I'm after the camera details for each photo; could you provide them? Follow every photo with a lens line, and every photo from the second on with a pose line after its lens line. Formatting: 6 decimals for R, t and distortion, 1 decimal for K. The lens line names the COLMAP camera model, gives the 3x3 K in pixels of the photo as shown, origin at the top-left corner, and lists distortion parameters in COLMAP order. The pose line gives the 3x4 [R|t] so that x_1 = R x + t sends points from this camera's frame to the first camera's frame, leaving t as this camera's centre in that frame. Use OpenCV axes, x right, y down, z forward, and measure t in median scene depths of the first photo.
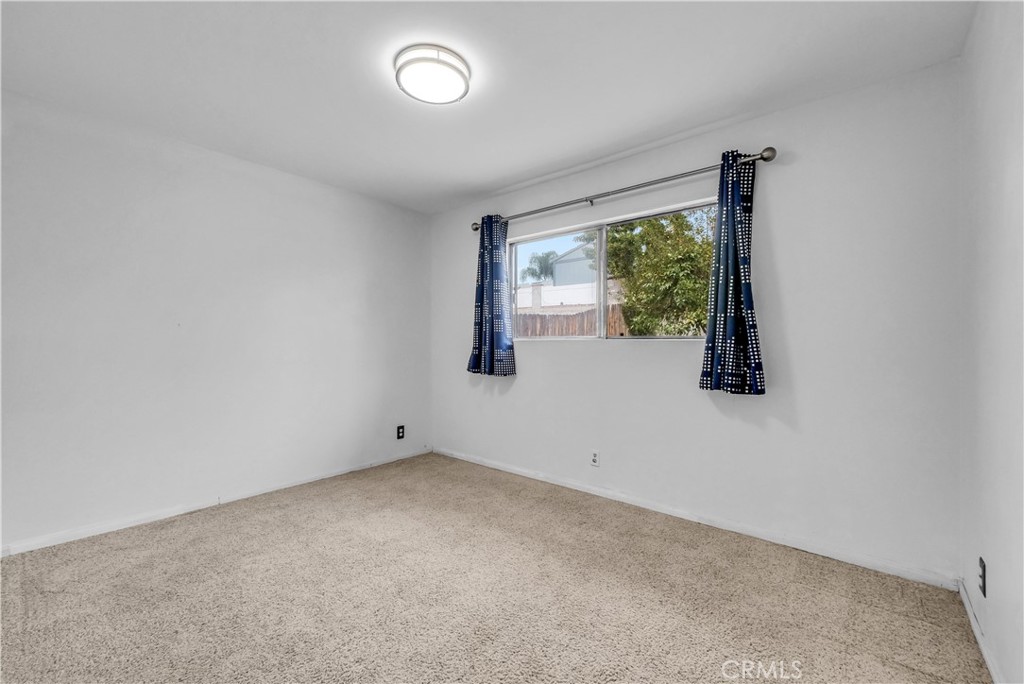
lens RADIAL K [[417.3, 0, 511.2], [0, 417.3, 341.2], [0, 0, 1]] dist [0.000929, -0.000142]
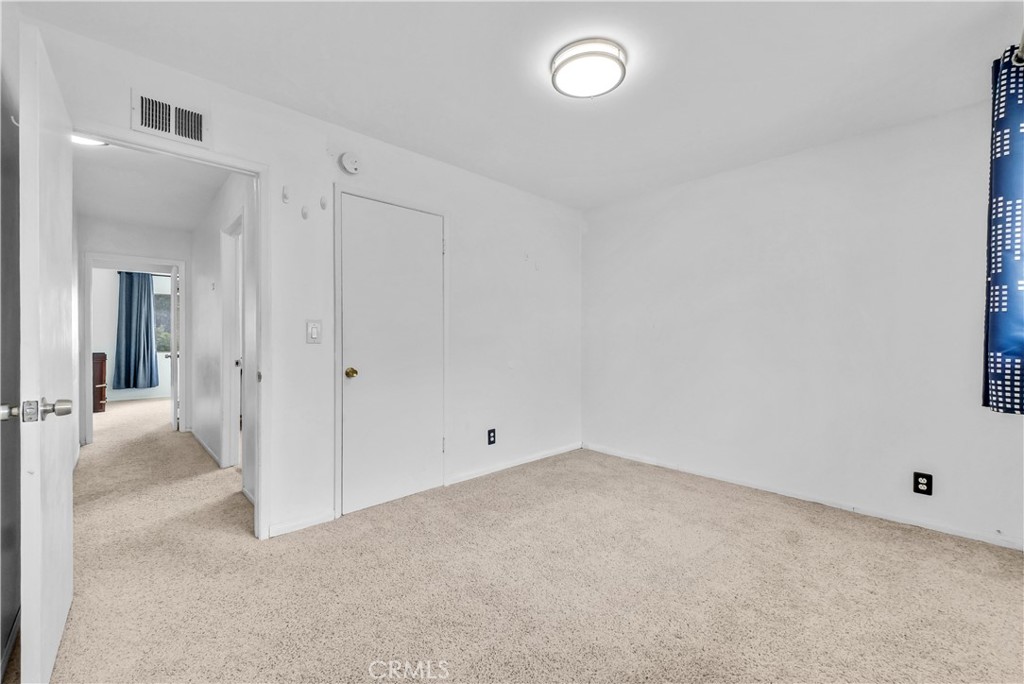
lens RADIAL K [[417.3, 0, 511.2], [0, 417.3, 341.2], [0, 0, 1]] dist [0.000929, -0.000142]
pose [[-0.093025, 0.002711, -0.995660, 0.534719], [-0.001902, 0.999994, 0.002900, 0.009829], [0.995662, 0.002163, -0.093019, 0.597546]]
